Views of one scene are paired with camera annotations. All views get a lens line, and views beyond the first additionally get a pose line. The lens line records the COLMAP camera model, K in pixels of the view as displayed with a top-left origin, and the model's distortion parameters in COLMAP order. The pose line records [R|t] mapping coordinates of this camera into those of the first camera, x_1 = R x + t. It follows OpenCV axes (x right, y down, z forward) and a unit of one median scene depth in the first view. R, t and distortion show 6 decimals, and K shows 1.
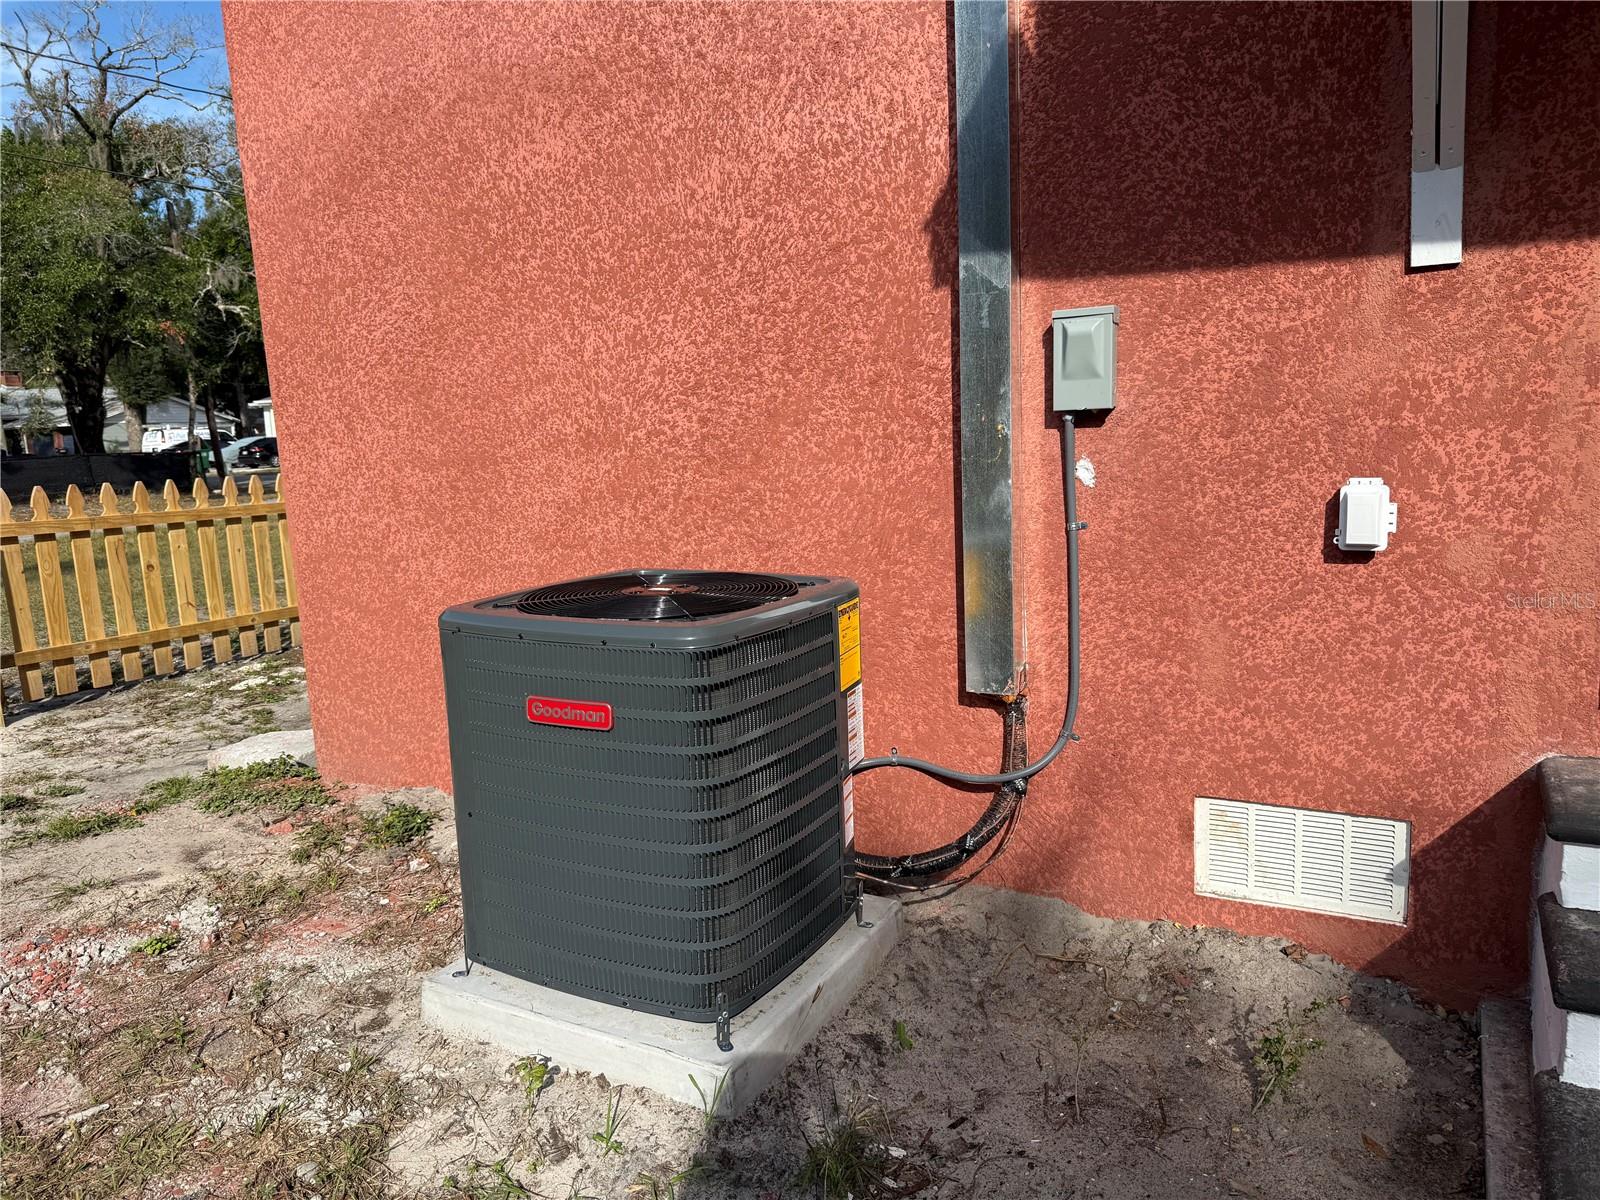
lens RADIAL K [[1117.1, 0, 806.7], [0, 1117.1, 604.9], [0, 0, 1]] dist [0.053905, -0.051580]
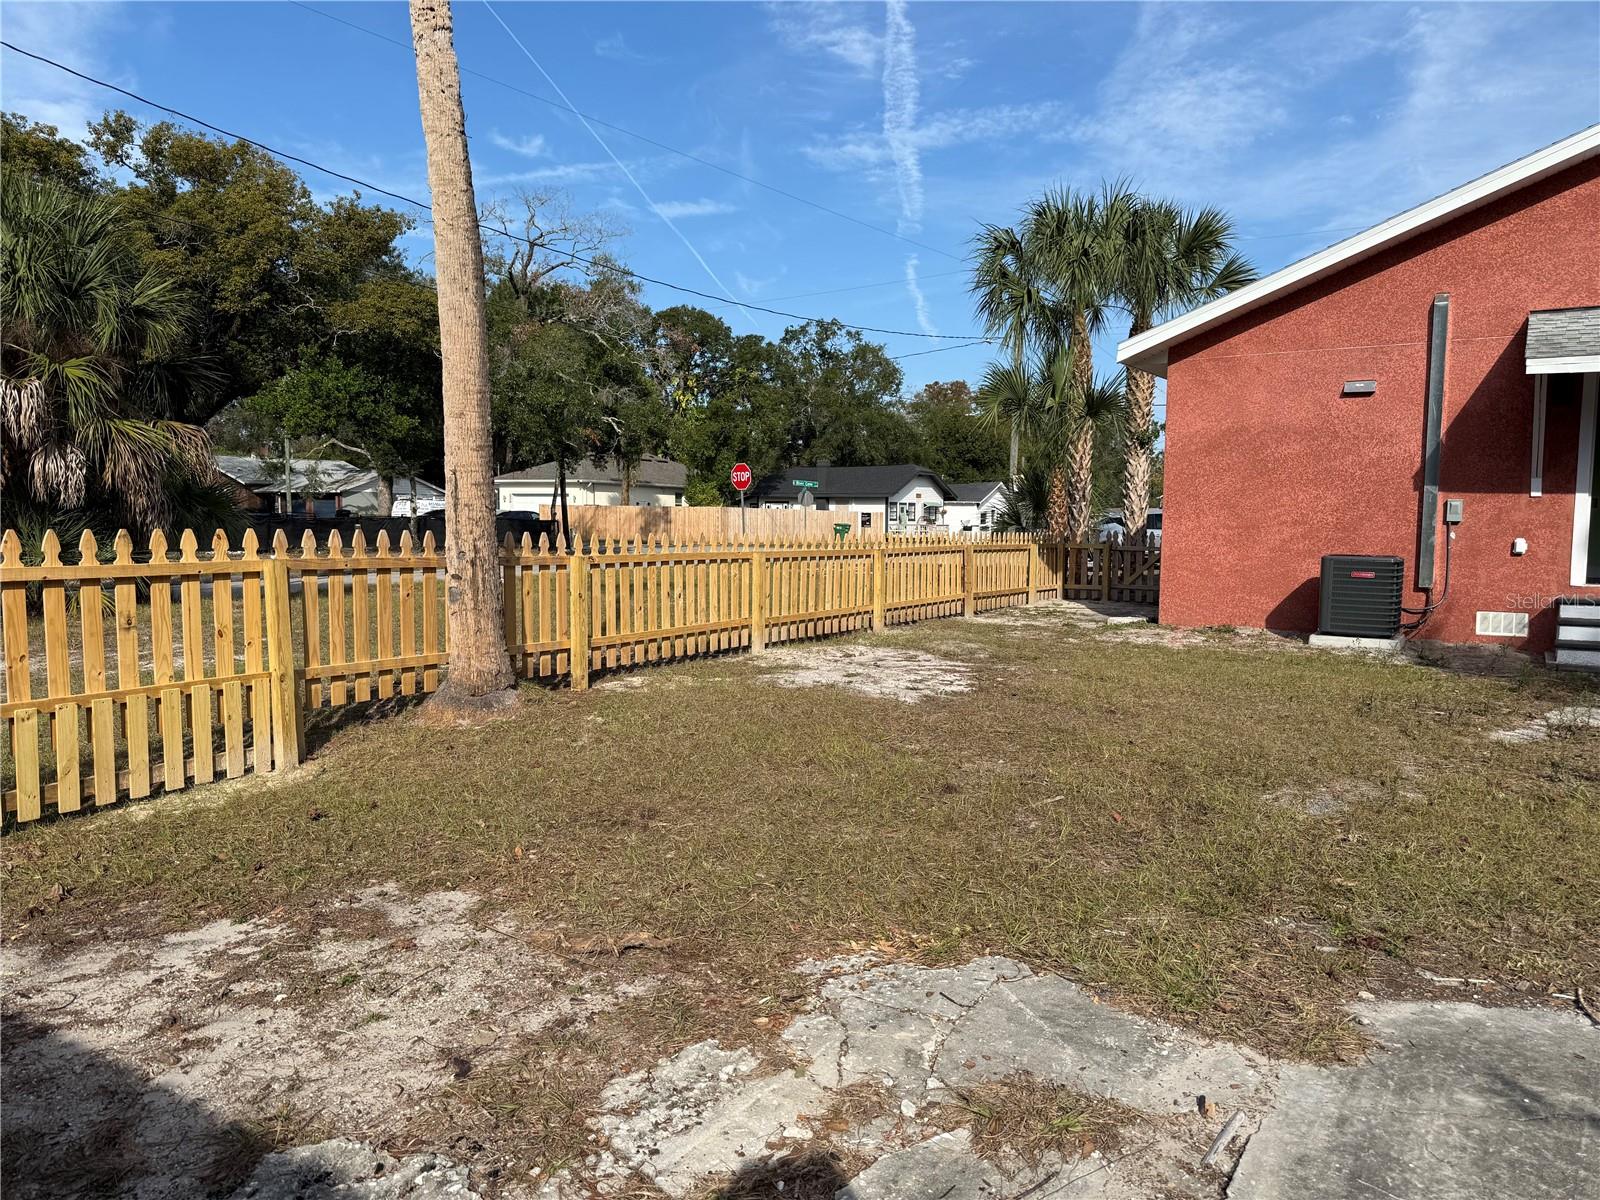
lens RADIAL K [[1117.1, 0, 796.3], [0, 1117.1, 600.7], [0, 0, 1]] dist [0.053905, -0.051580]
pose [[0.998786, 0.047723, 0.012216, -2.321597], [-0.046501, 0.995215, -0.085937, 0.625856], [-0.016259, 0.085265, 0.996226, -3.289294]]
